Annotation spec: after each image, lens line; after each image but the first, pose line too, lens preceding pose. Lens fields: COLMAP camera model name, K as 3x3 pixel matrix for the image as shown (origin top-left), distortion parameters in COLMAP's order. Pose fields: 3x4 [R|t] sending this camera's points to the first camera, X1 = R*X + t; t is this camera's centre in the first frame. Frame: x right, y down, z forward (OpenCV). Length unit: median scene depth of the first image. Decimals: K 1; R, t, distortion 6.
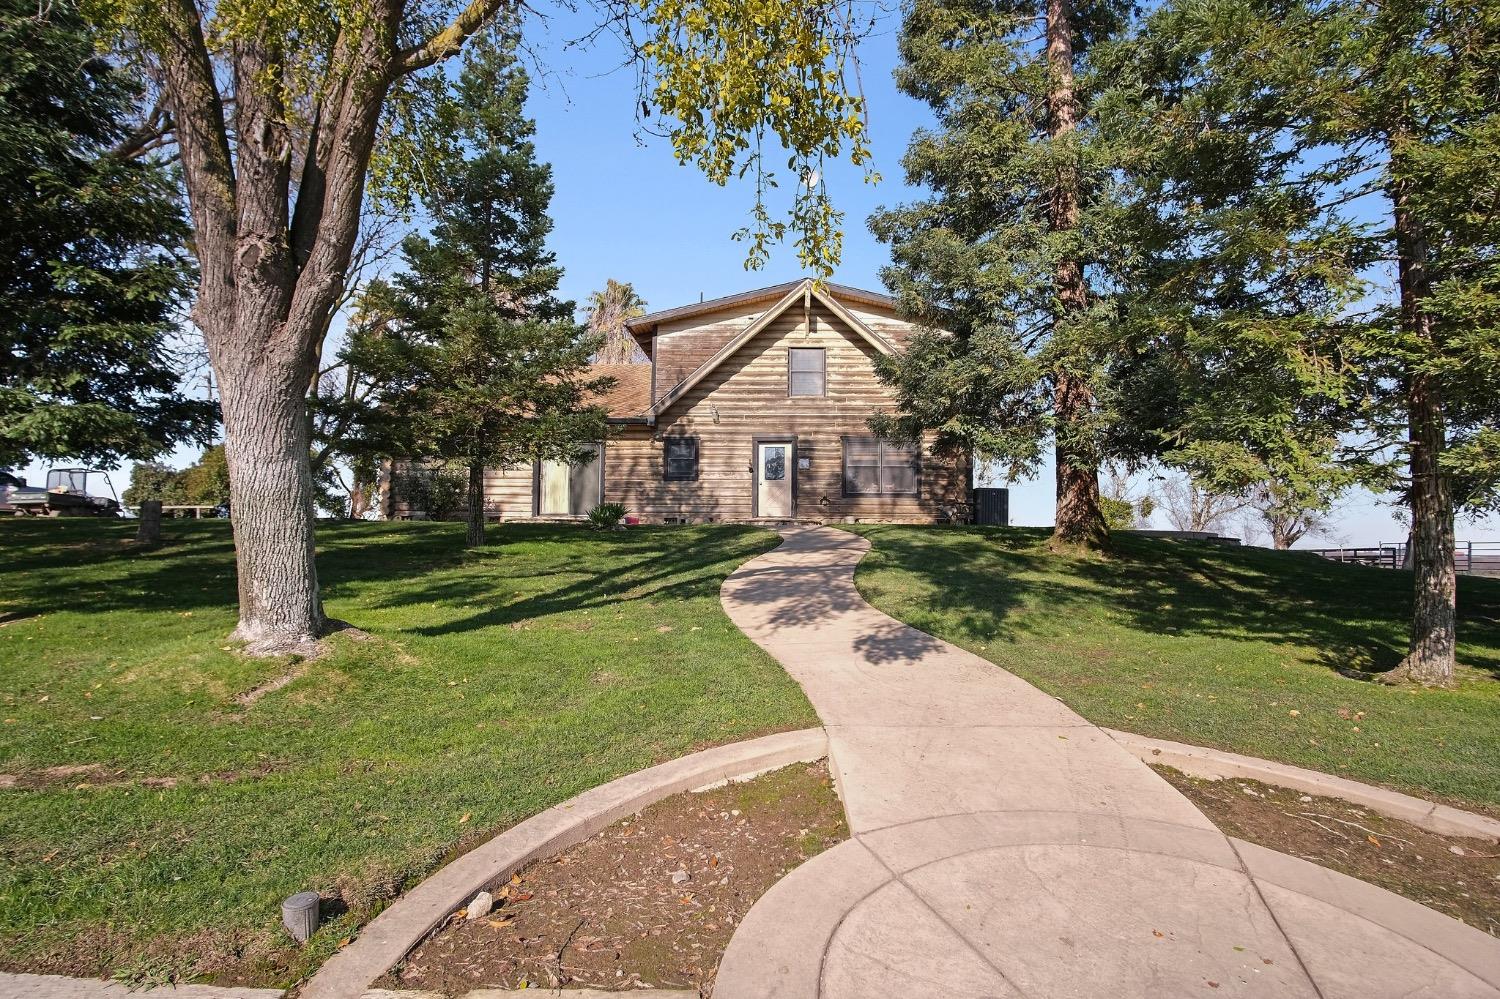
lens RADIAL K [[791.4, 0, 750.0], [0, 791.4, 499.5], [0, 0, 1]] dist [-0.032650, 0.009031]
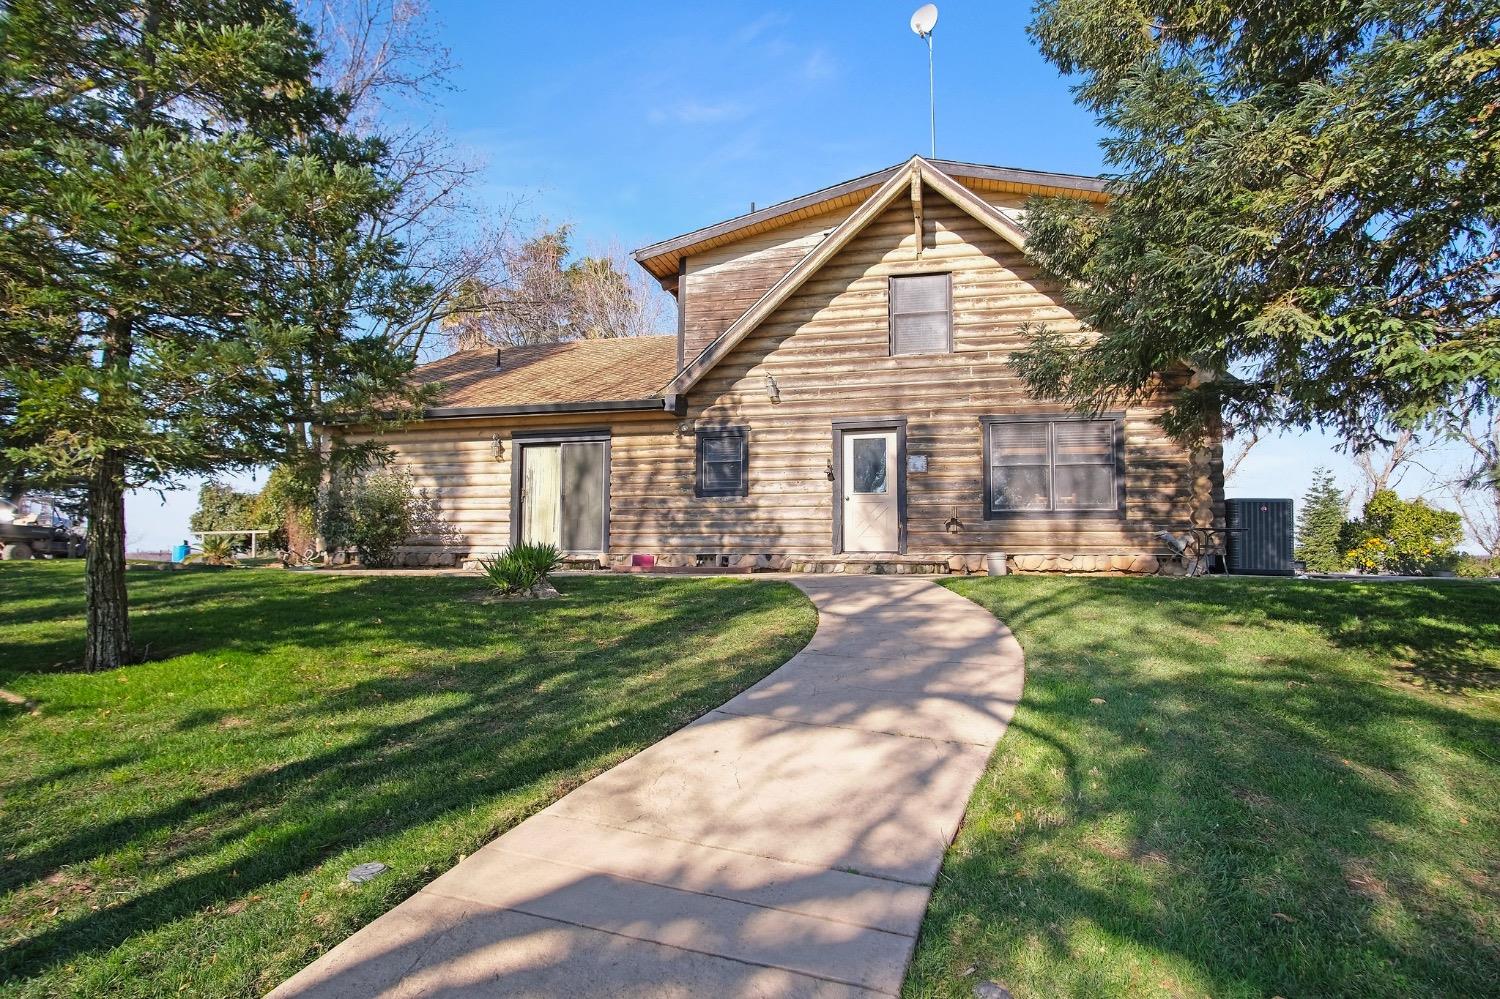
lens RADIAL K [[817.8, 0, 751.9], [0, 817.8, 494.1], [0, 0, 1]] dist [-0.026308, 0.000425]
pose [[0.982290, -0.020663, -0.186222, 0.058753], [0.017683, 0.999688, -0.017648, -0.013417], [0.186528, 0.014043, 0.982349, 0.362170]]
